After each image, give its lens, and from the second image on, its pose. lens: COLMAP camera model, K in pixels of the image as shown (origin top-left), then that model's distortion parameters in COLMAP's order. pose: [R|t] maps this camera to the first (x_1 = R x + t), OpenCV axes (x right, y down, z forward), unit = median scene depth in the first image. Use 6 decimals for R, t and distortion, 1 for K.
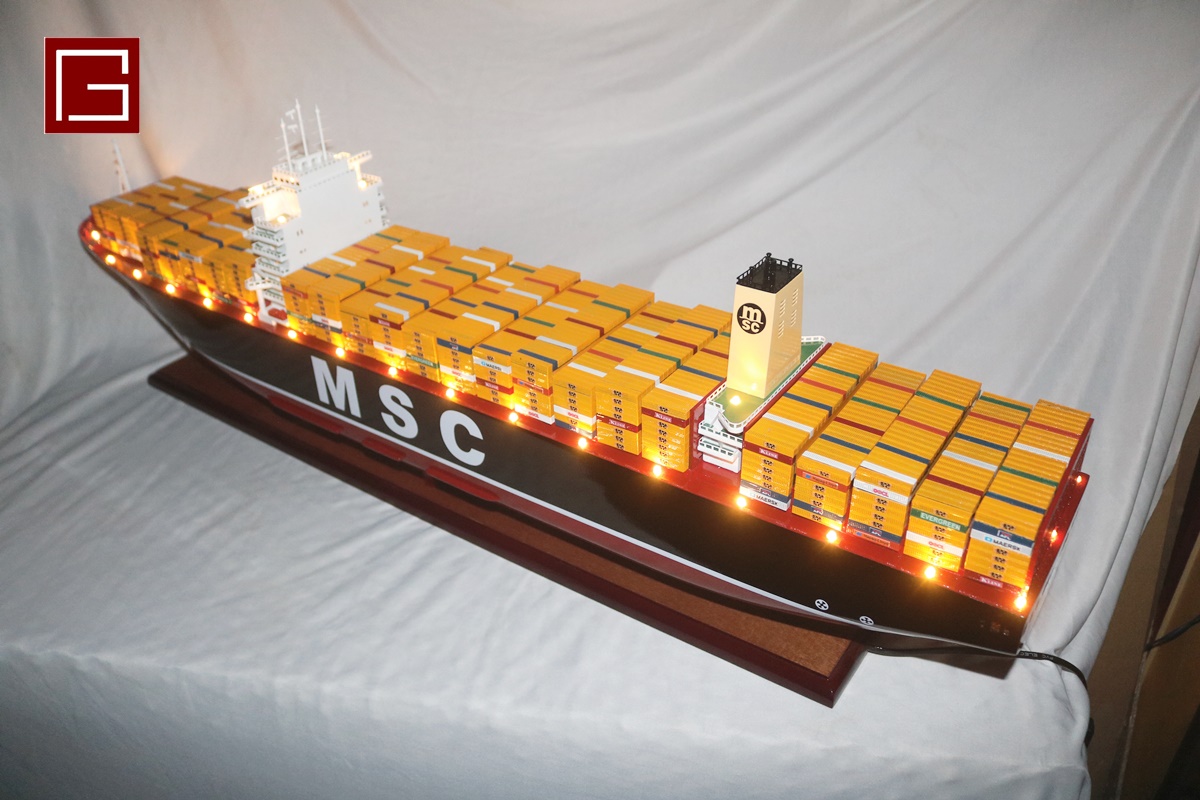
lens RADIAL K [[975.9, 0, 600.0], [0, 975.9, 400.0], [0, 0, 1]] dist [-0.173183, 0.129959]
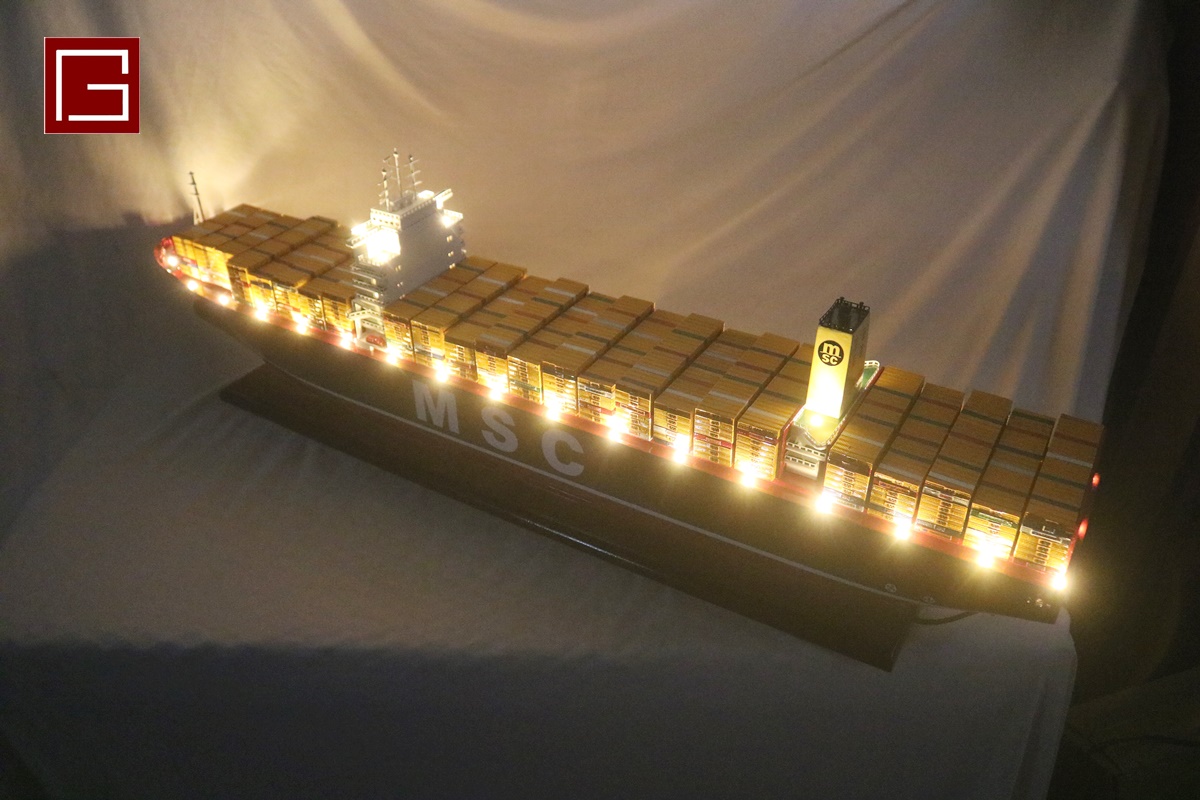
lens RADIAL K [[975.9, 0, 600.0], [0, 975.9, 400.0], [0, 0, 1]] dist [-0.173183, 0.129959]
pose [[0.998143, -0.021657, 0.056935, -0.171601], [0.020128, 0.999425, 0.027294, -0.055818], [-0.057493, -0.026097, 0.998005, -0.153232]]
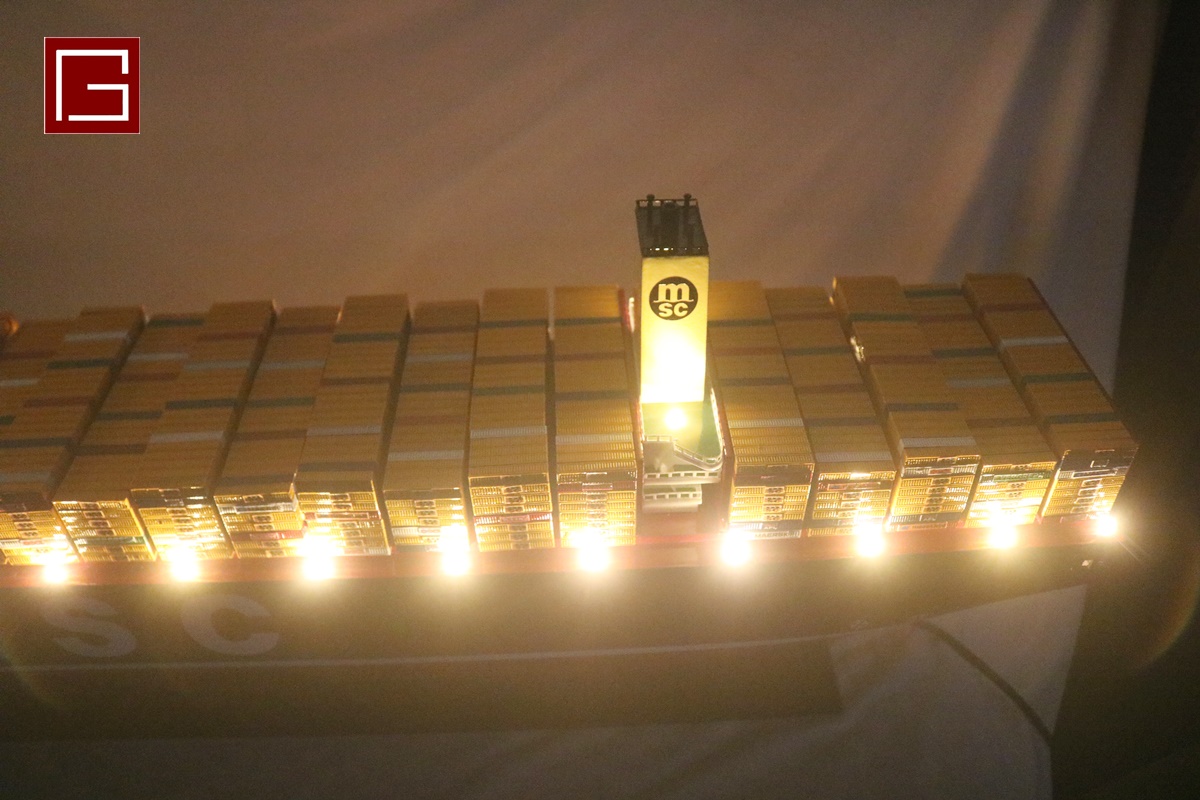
lens RADIAL K [[975.9, 0, 600.0], [0, 975.9, 400.0], [0, 0, 1]] dist [-0.173183, 0.129959]
pose [[0.798005, -0.374342, 0.472288, -0.194216], [0.313095, 0.927146, 0.205845, -0.149458], [-0.514936, -0.016394, 0.857072, 0.394575]]
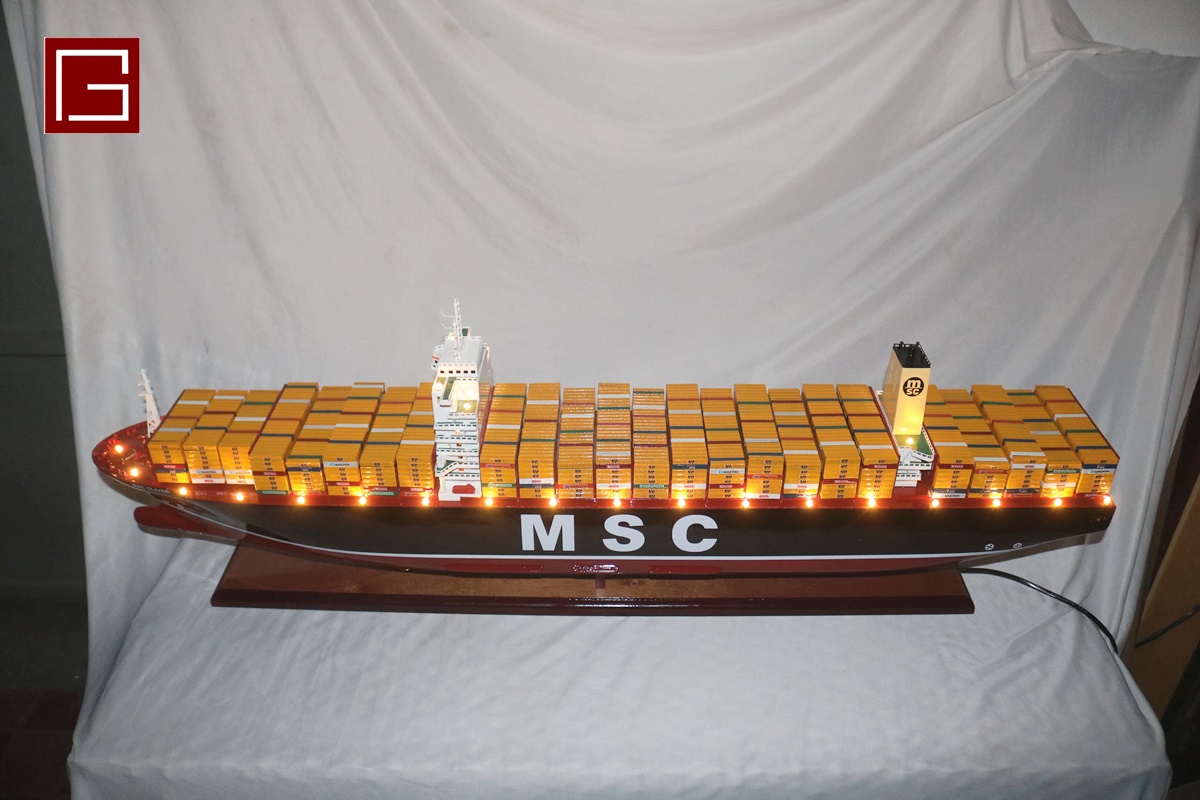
lens RADIAL K [[975.9, 0, 600.0], [0, 975.9, 400.0], [0, 0, 1]] dist [-0.173183, 0.129959]
pose [[0.832008, -0.271142, 0.483988, -0.860970], [0.279045, 0.958566, 0.057315, -0.250185], [-0.479475, 0.087368, 0.873196, -0.070923]]
